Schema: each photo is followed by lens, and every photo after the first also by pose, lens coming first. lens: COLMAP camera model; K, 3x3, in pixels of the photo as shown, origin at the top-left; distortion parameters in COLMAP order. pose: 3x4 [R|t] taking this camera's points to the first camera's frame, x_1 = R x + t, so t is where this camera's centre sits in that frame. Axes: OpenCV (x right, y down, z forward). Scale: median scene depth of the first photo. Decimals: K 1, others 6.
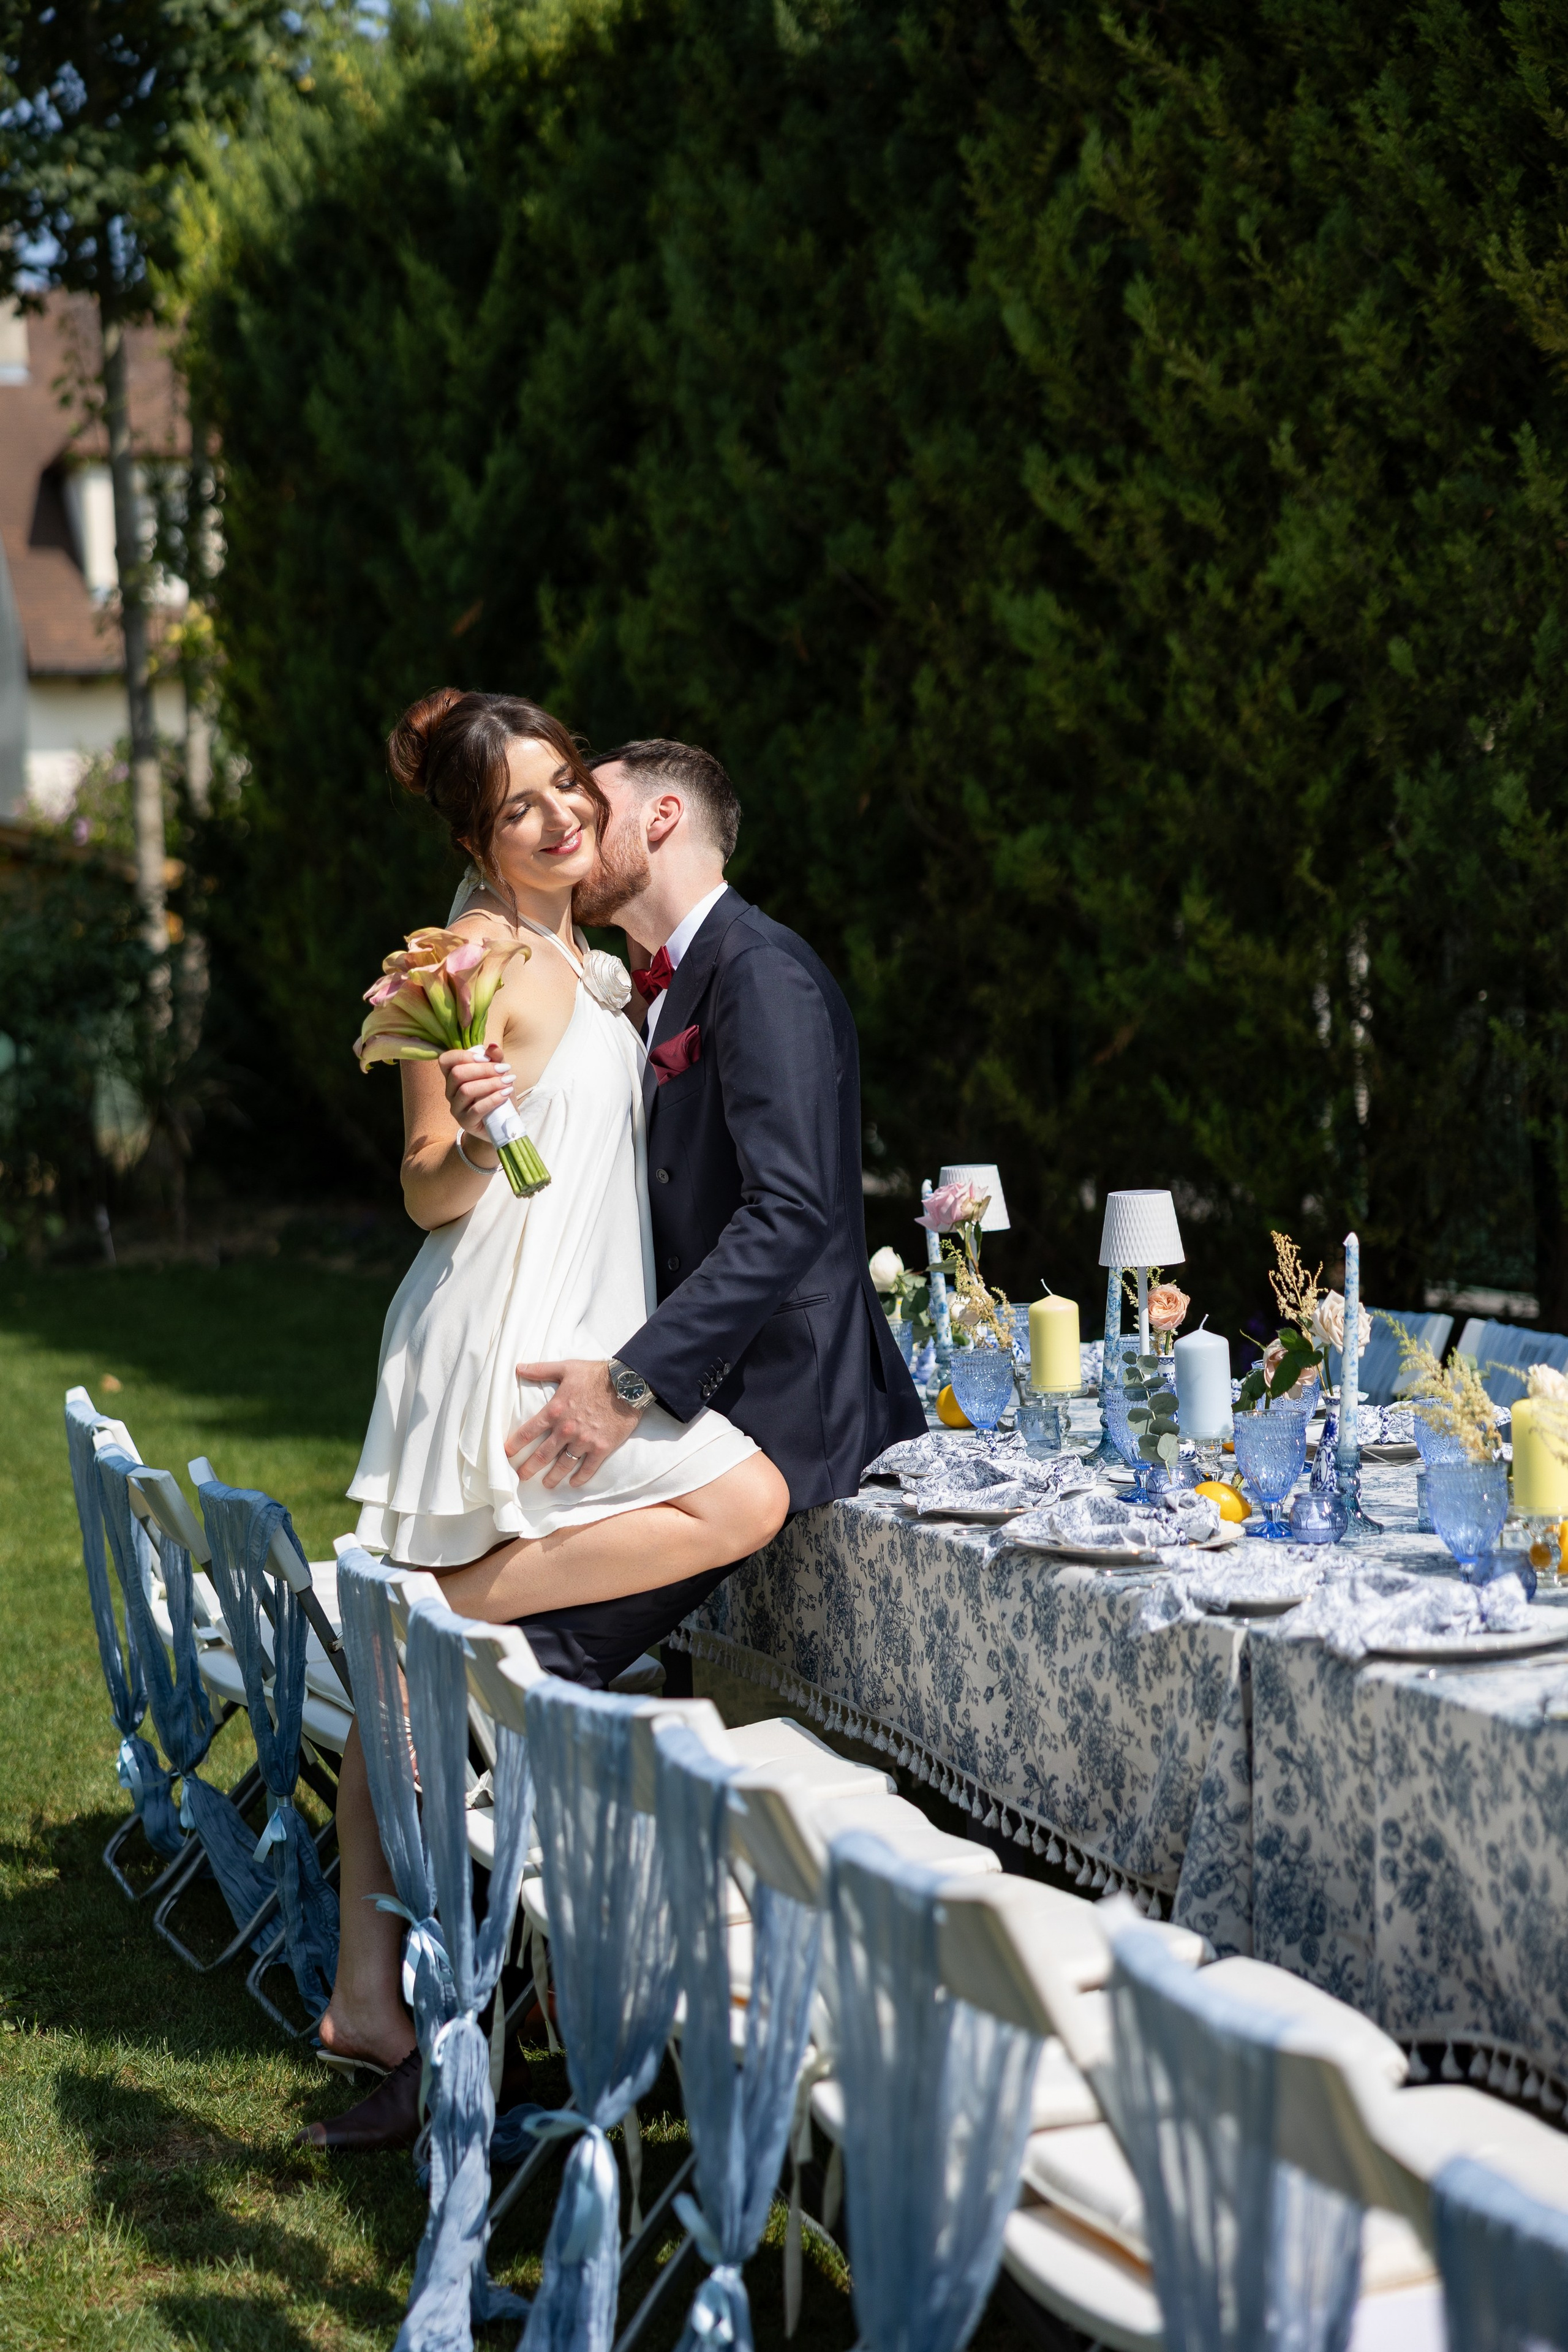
lens RADIAL K [[4661.5, 0, 785.4], [0, 4661.5, 1261.2], [0, 0, 1]] dist [0.024992, 0.207396]
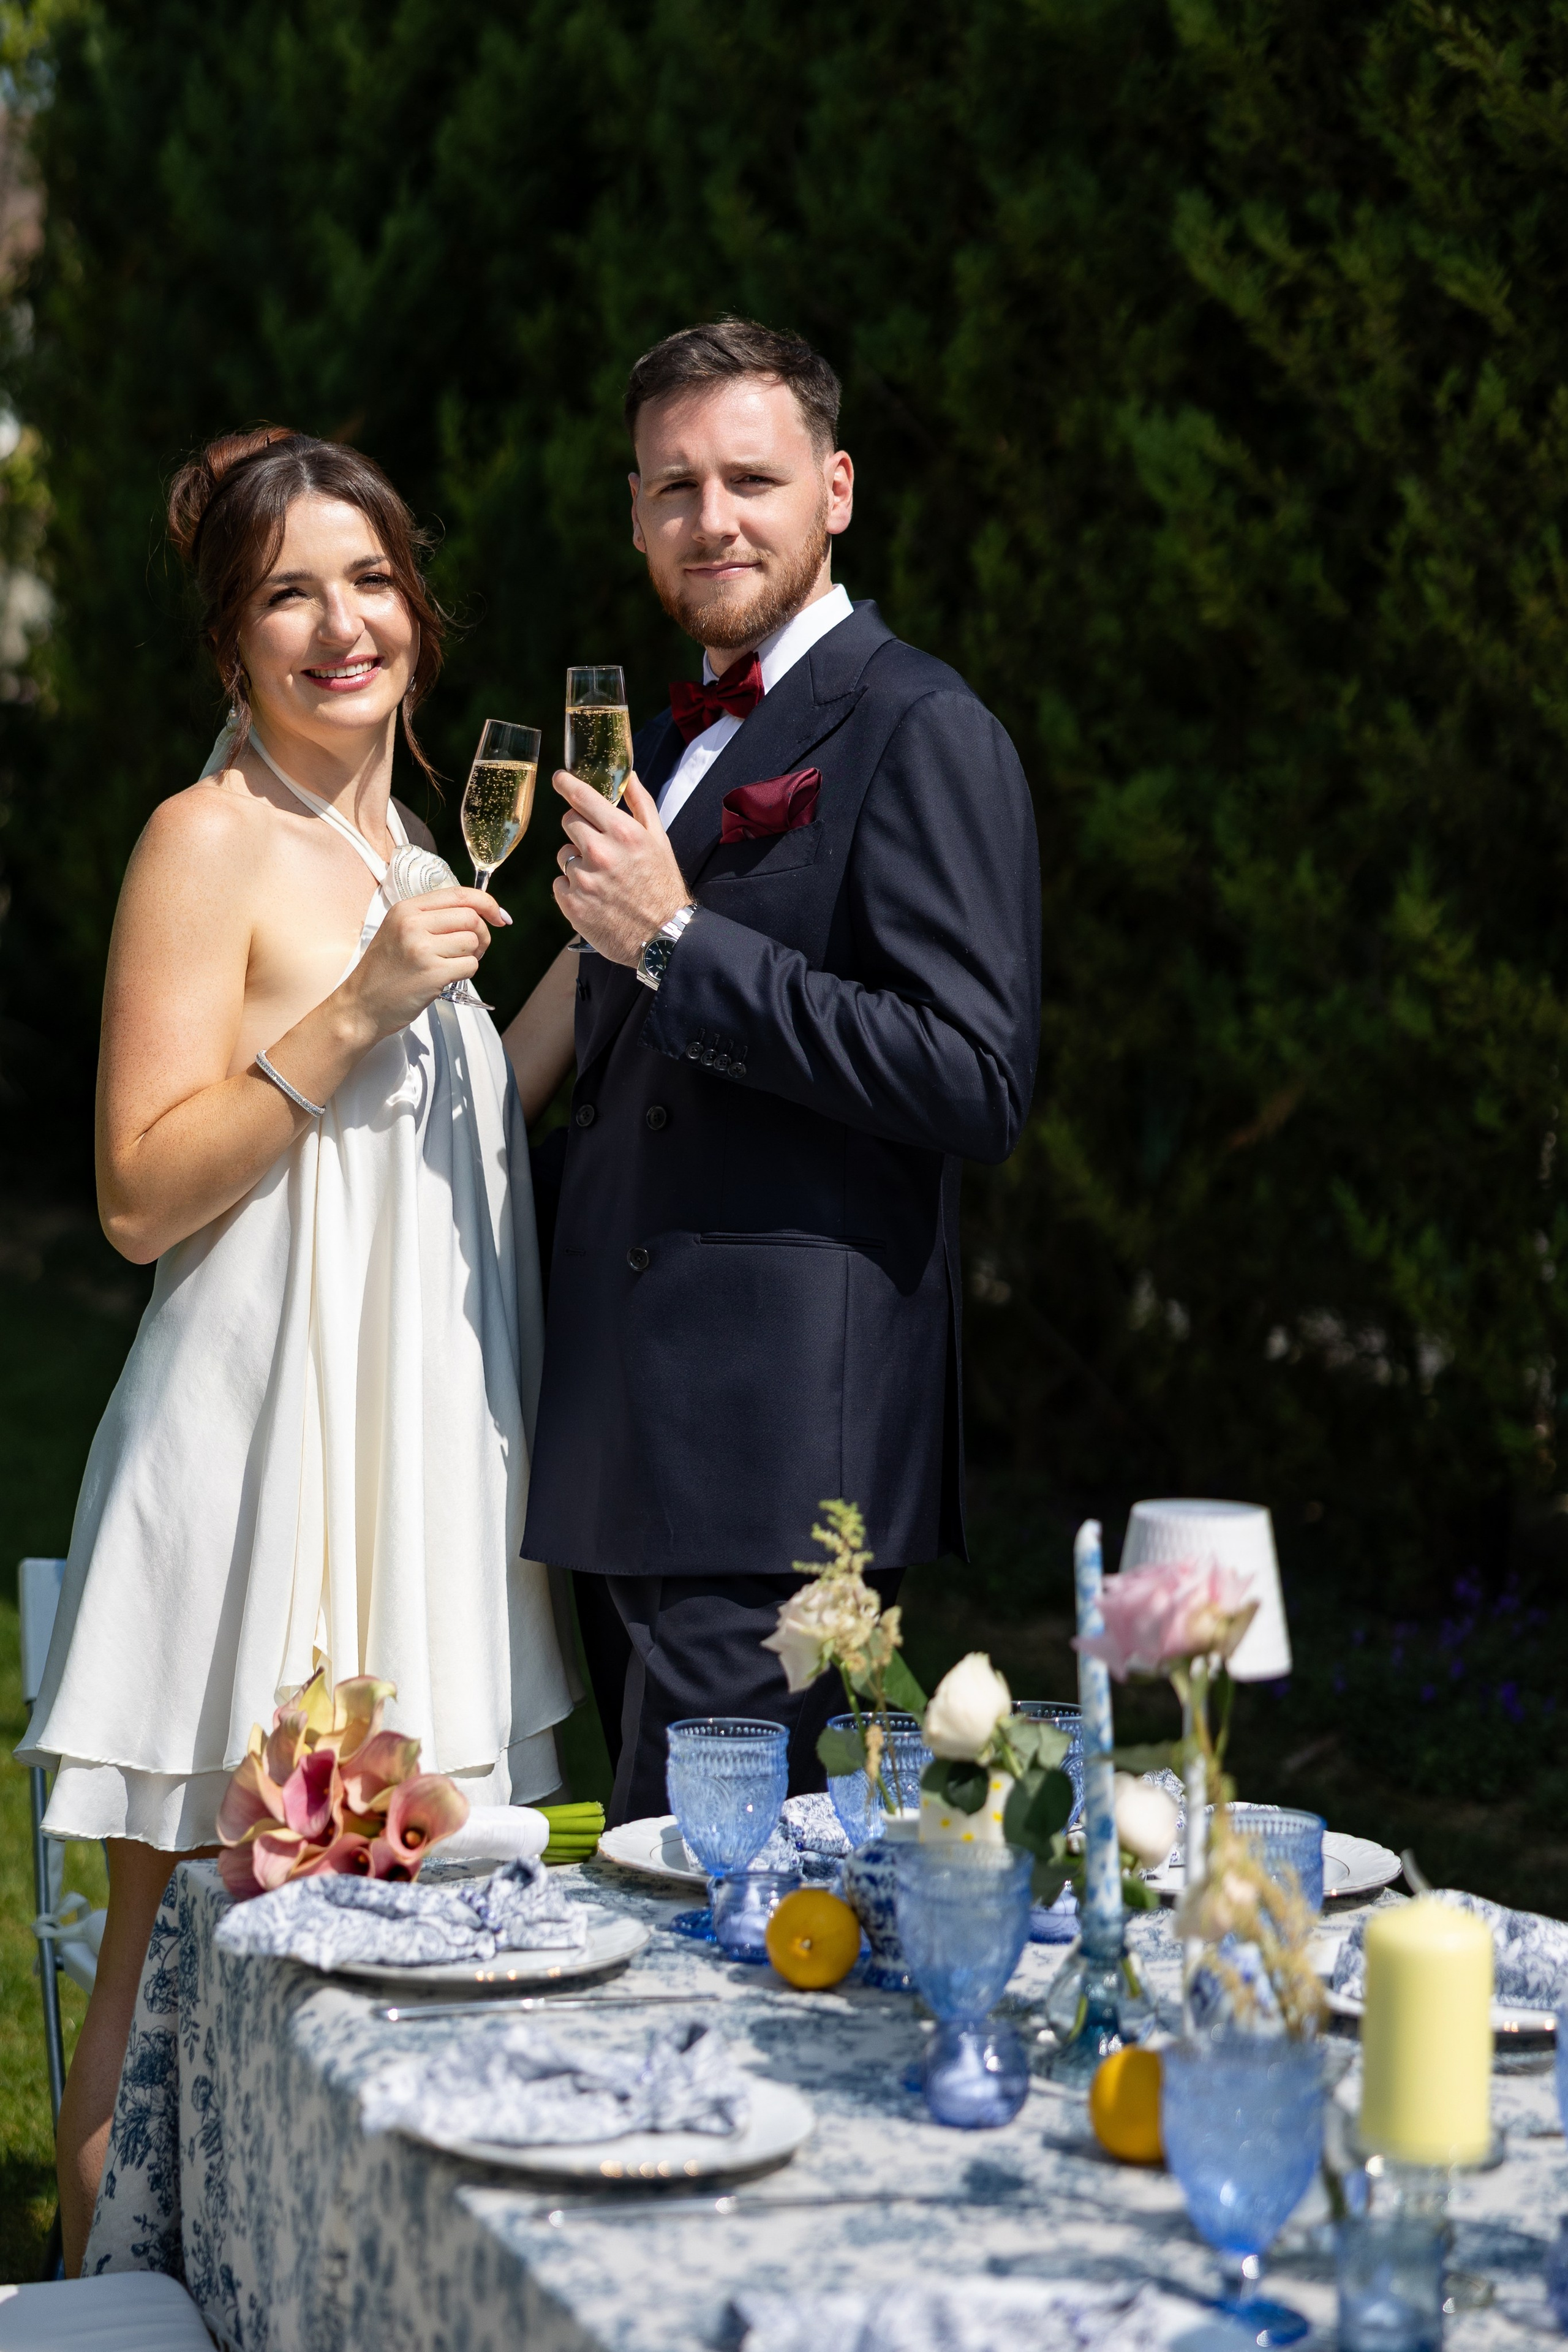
lens RADIAL K [[4974.0, 0, 779.4], [0, 4974.0, 729.6], [0, 0, 1]] dist [0.035050, -0.116851]
pose [[0.997224, 0.074081, 0.007526, -0.003866], [-0.072898, 0.991881, -0.104202, -0.023036], [-0.015184, 0.103364, 0.994528, 0.313603]]
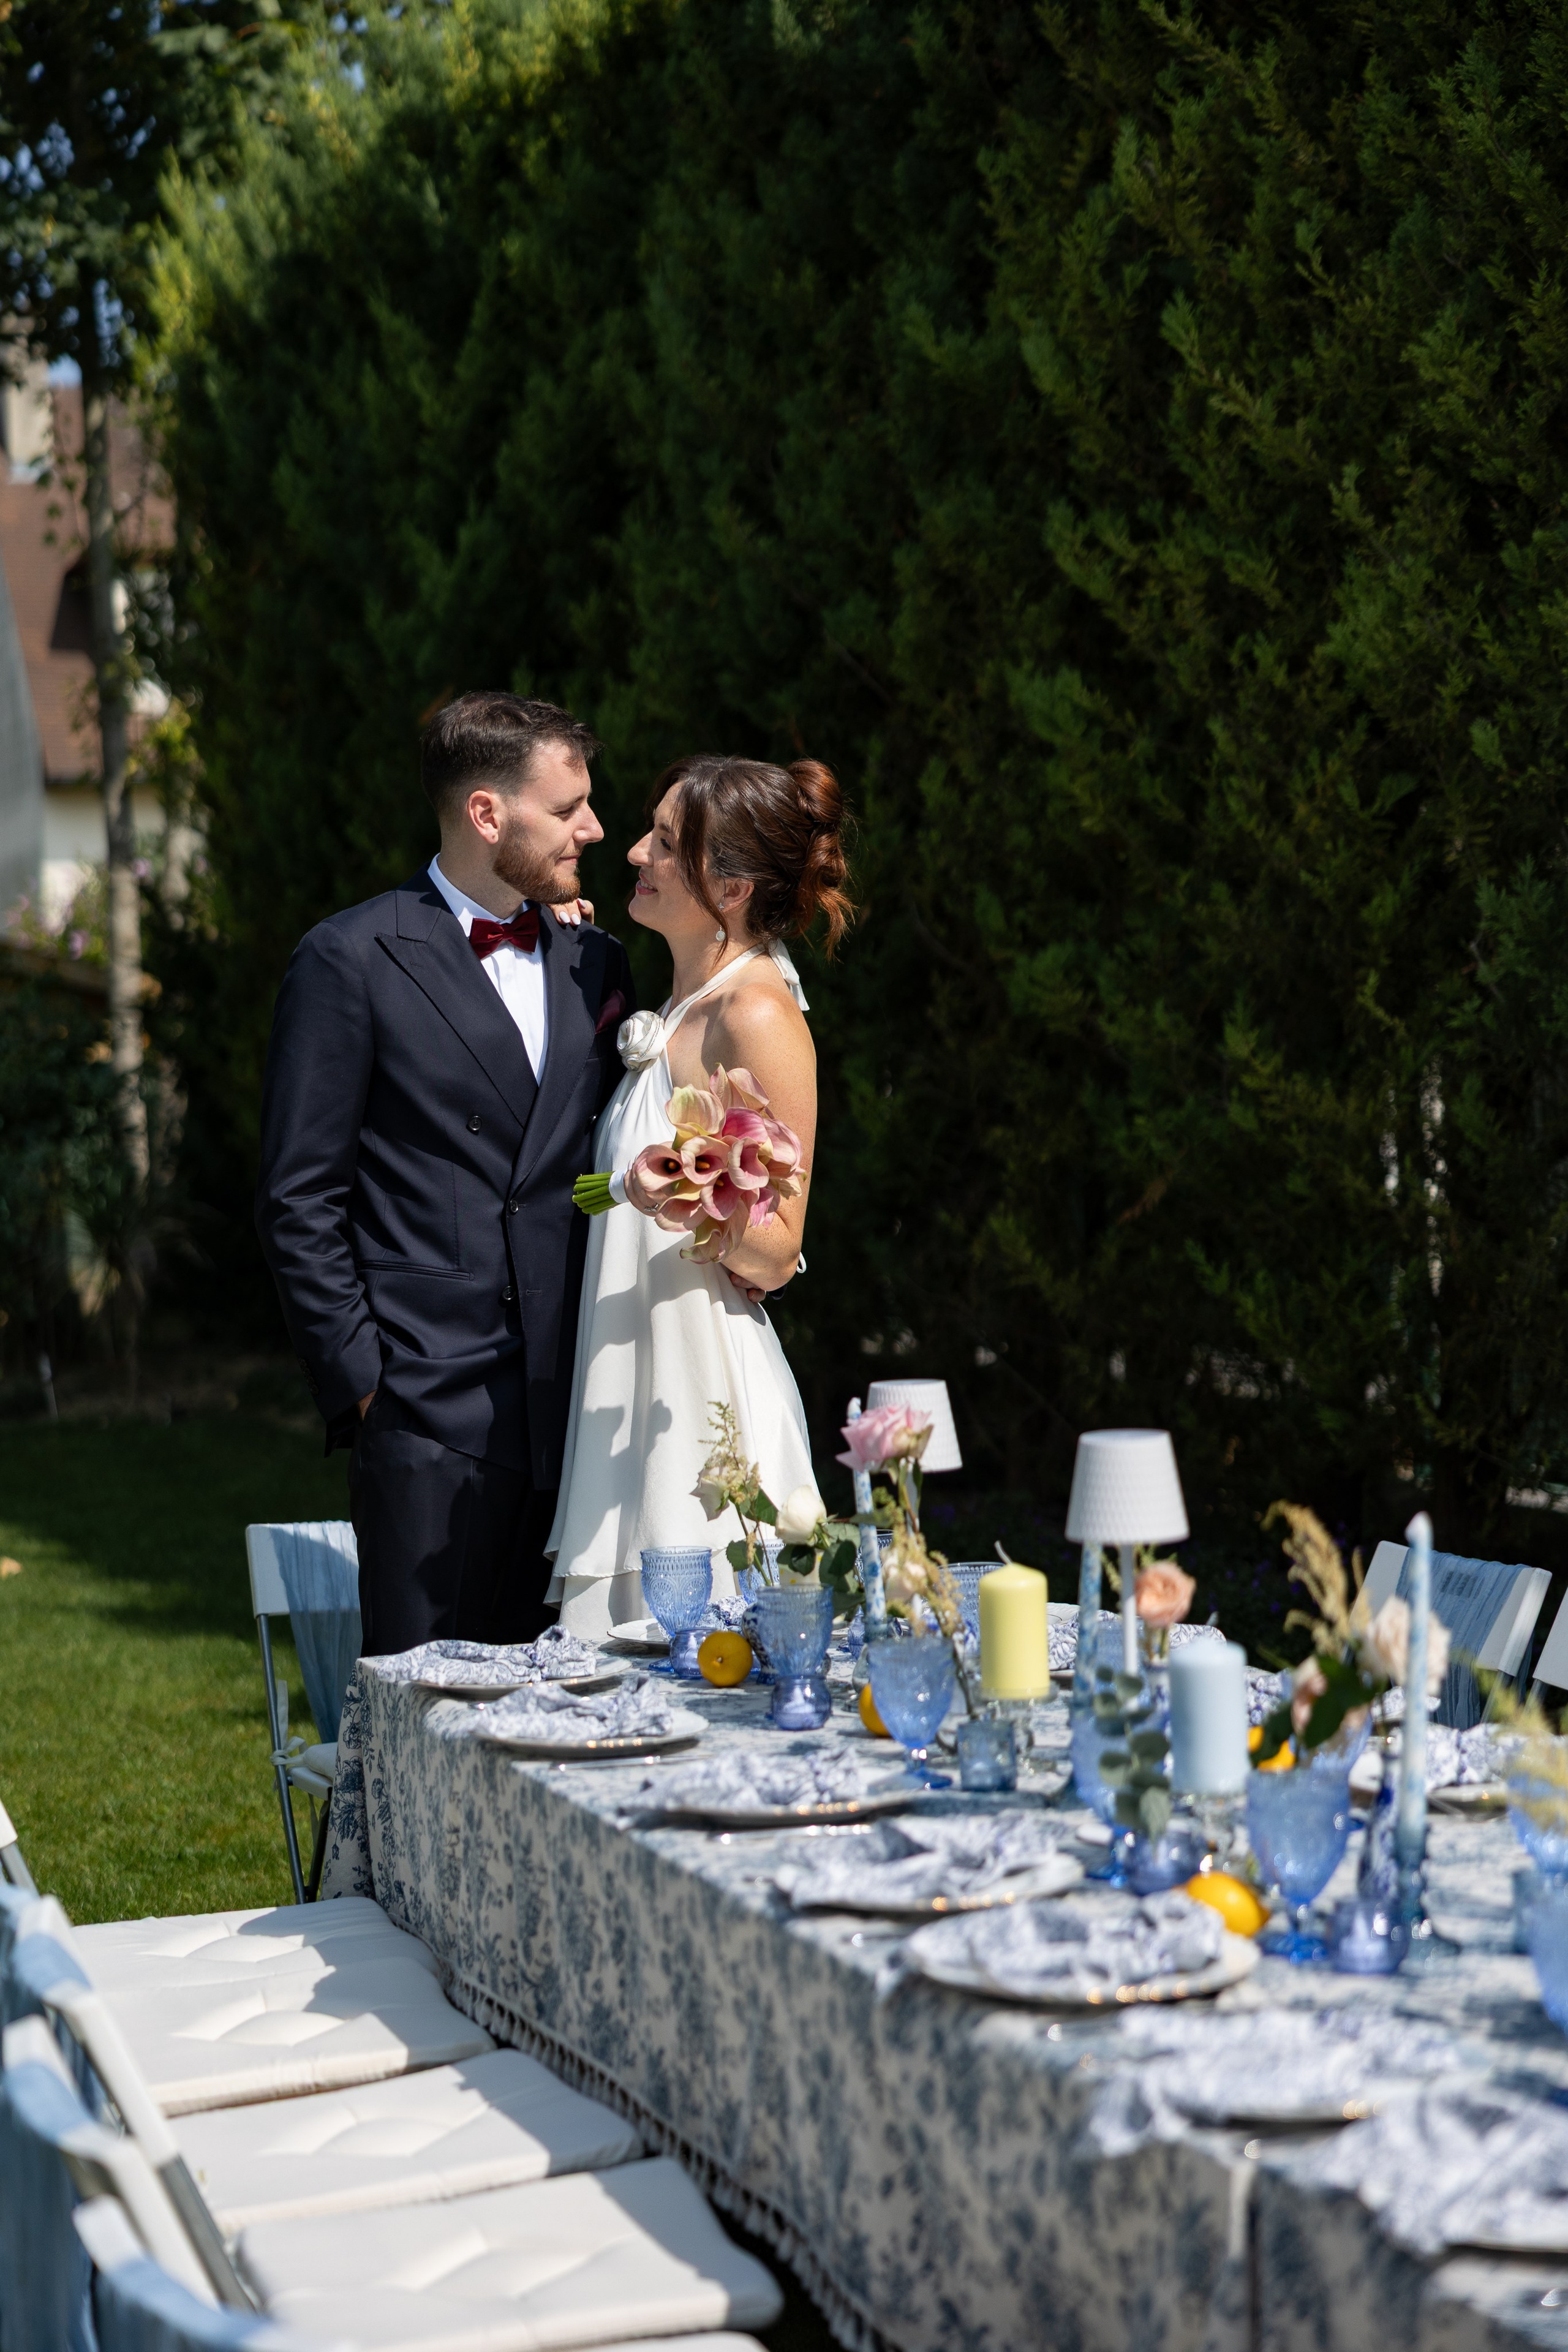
lens RADIAL K [[4689.2, 0, 879.0], [0, 4689.2, 1175.0], [0, 0, 1]] dist [0.024310, 0.424905]
pose [[0.999908, 0.012645, 0.004927, 0.017424], [-0.012404, 0.998861, -0.046067, -0.010759], [-0.005504, 0.046002, 0.998926, 0.142699]]
